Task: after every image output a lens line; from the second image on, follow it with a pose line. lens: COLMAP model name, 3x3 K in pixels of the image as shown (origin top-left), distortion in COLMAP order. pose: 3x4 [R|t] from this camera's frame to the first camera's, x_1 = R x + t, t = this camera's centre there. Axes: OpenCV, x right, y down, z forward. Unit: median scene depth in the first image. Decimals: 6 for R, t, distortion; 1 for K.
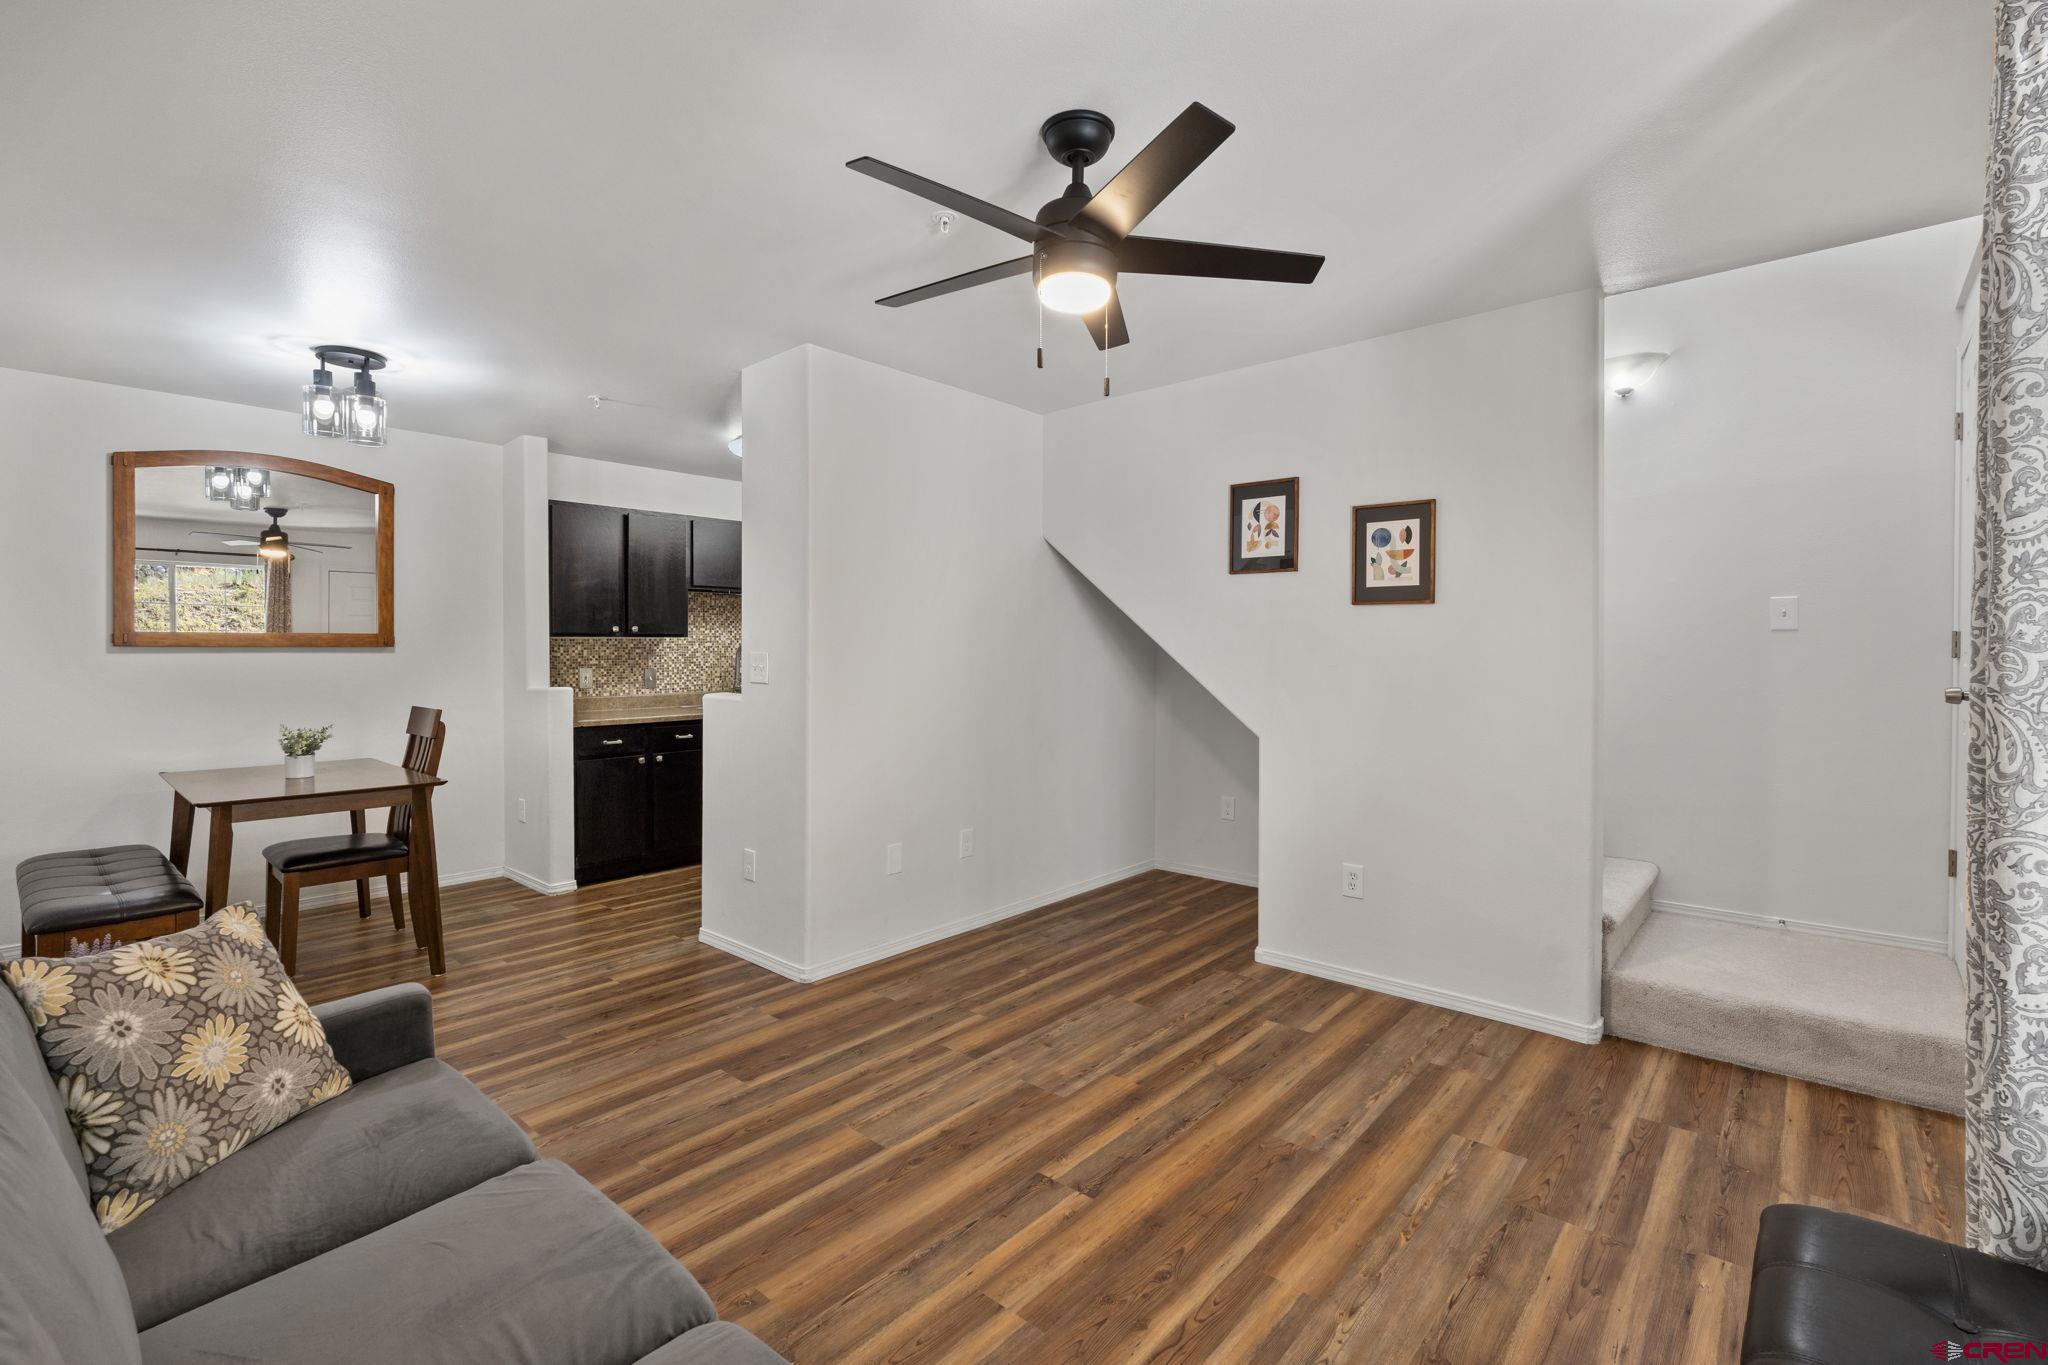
lens RADIAL K [[904.1, 0, 1024.7], [0, 904.1, 644.5], [0, 0, 1]] dist [-0.002985, 0.000649]
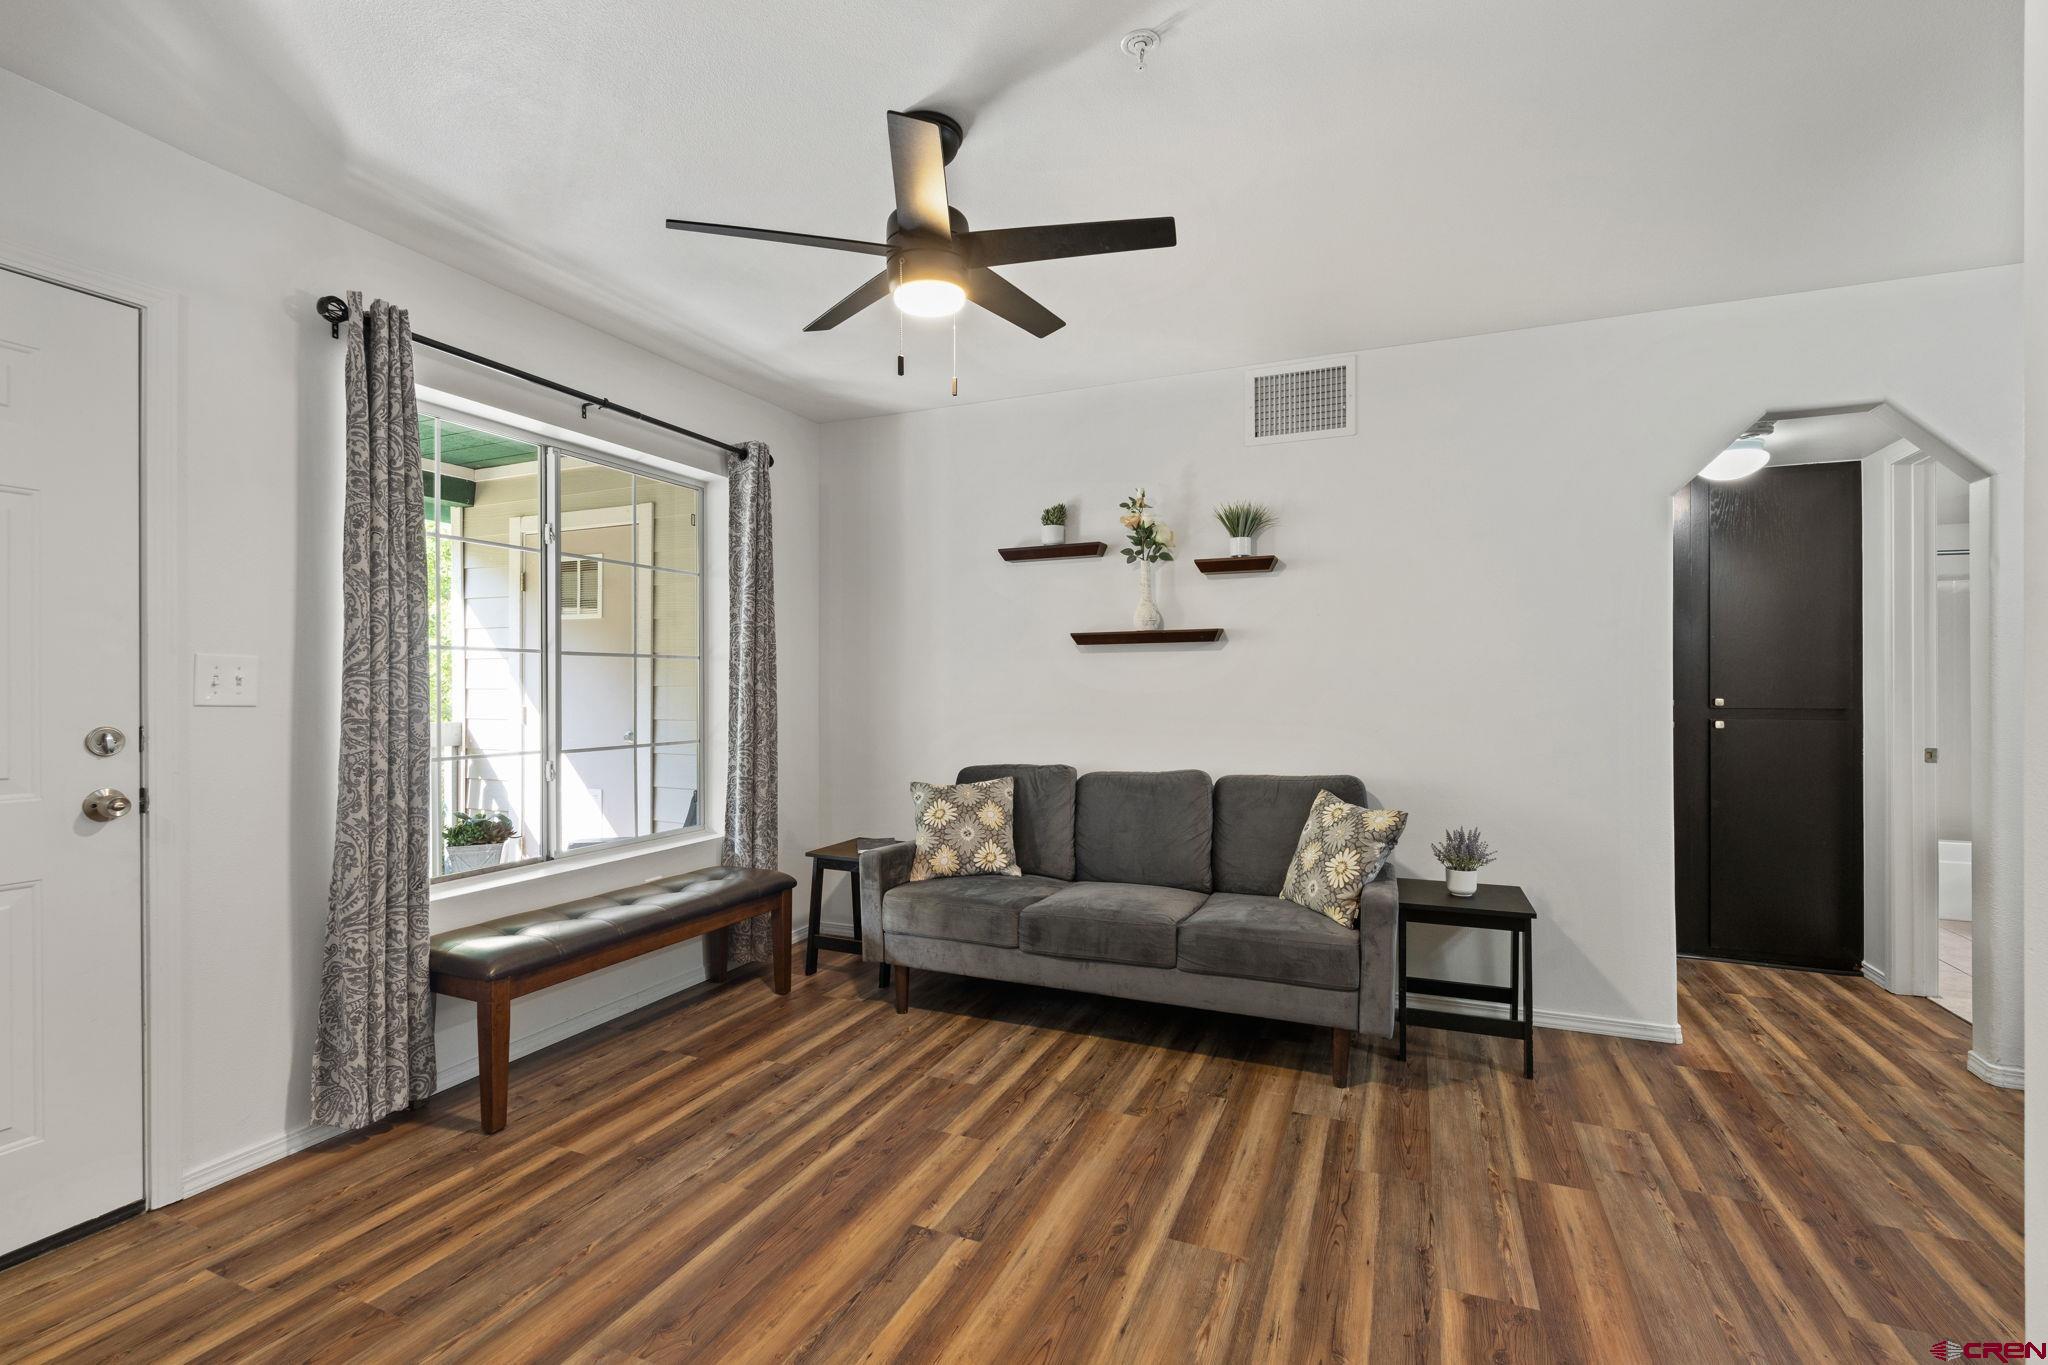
lens RADIAL K [[904.1, 0, 1028.7], [0, 904.1, 691.4], [0, 0, 1]] dist [-0.002985, 0.000649]
pose [[-0.949449, 0.001386, -0.313917, 0.233782], [0.001177, 0.999999, 0.000856, 0.045221], [0.313918, 0.000443, -0.949450, 1.762364]]
